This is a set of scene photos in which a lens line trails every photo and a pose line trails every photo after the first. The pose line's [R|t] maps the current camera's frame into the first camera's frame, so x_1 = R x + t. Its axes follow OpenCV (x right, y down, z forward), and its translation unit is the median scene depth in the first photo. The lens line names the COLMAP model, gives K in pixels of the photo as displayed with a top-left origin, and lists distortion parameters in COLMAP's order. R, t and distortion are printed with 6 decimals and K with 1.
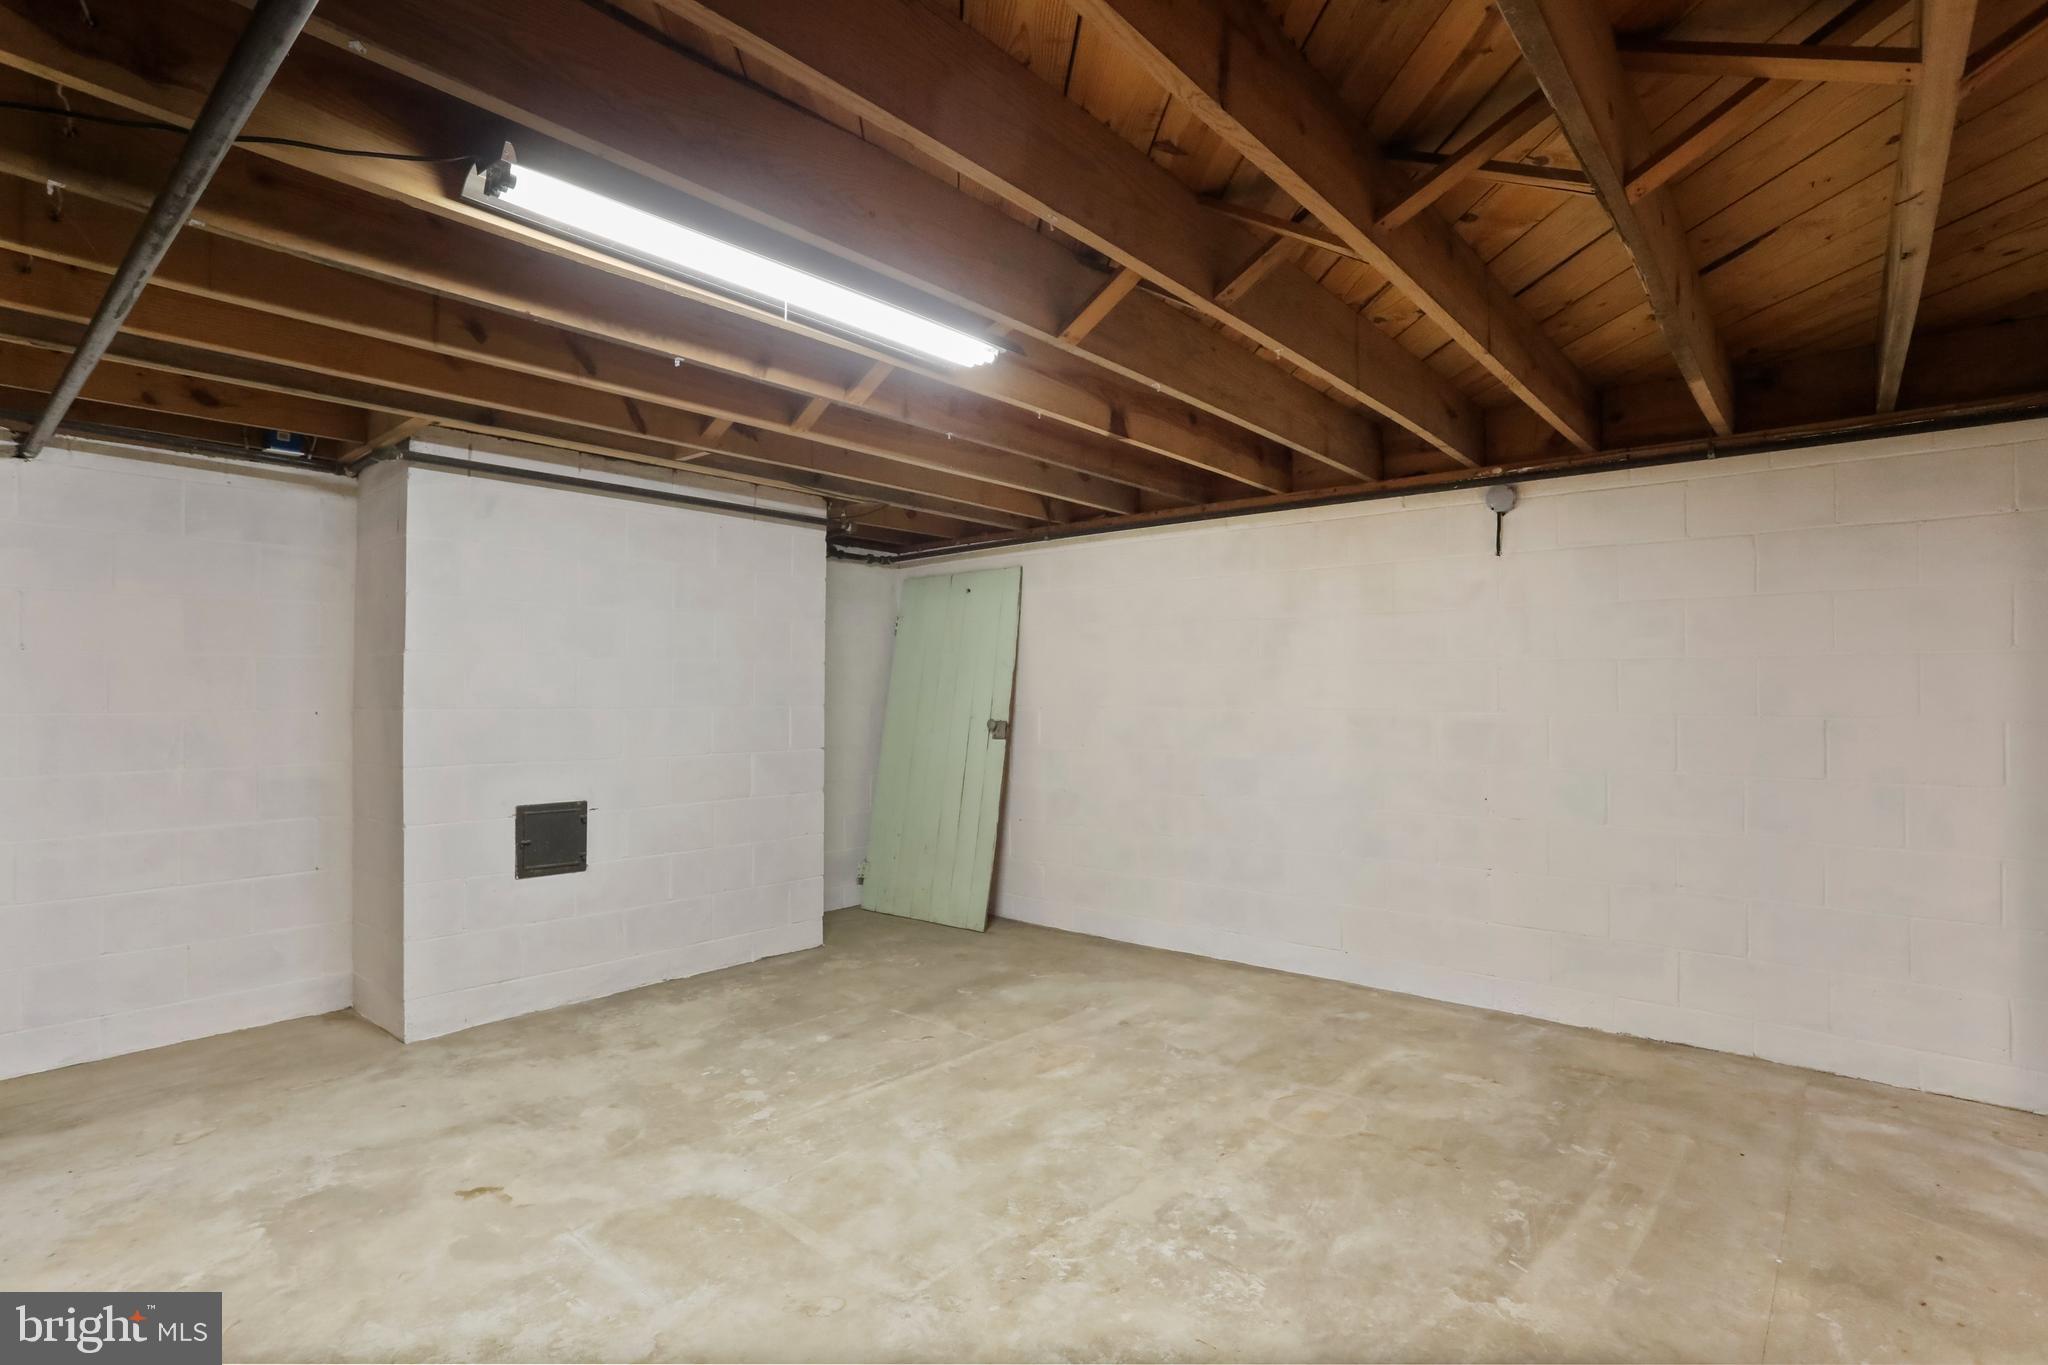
lens RADIAL K [[1010.7, 0, 1013.7], [0, 1010.7, 691.4], [0, 0, 1]] dist [-0.047586, 0.022446]
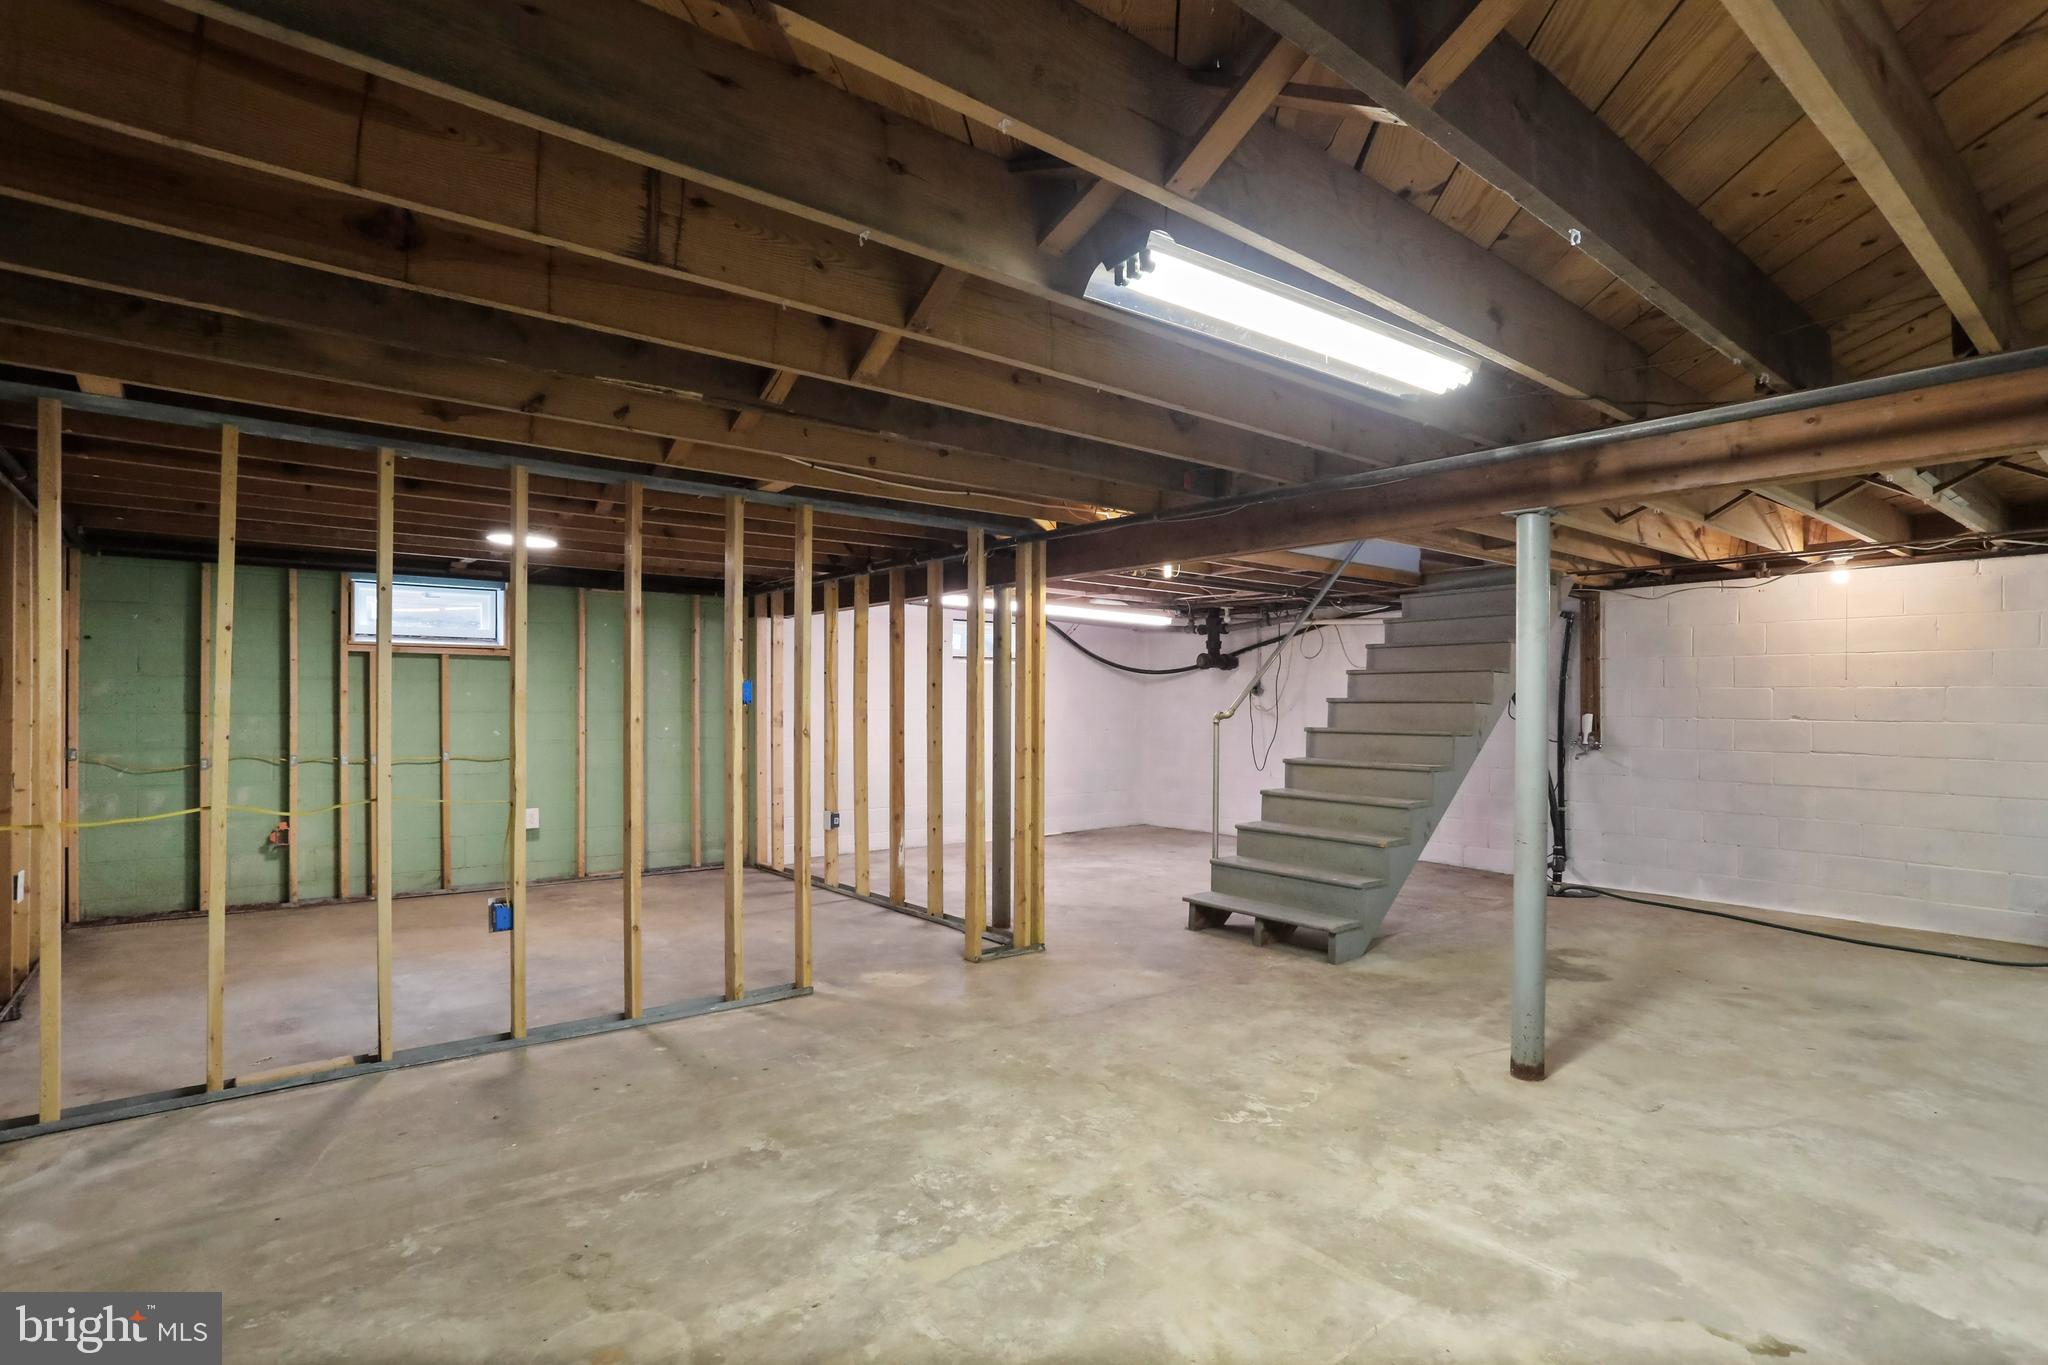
lens RADIAL K [[1010.7, 0, 1013.7], [0, 1010.7, 691.4], [0, 0, 1]] dist [-0.047586, 0.022446]
pose [[-0.983042, -0.004039, 0.183335, -0.093966], [-0.006010, 0.999930, -0.010196, -0.005697], [-0.183281, -0.011125, -0.982998, 2.018210]]
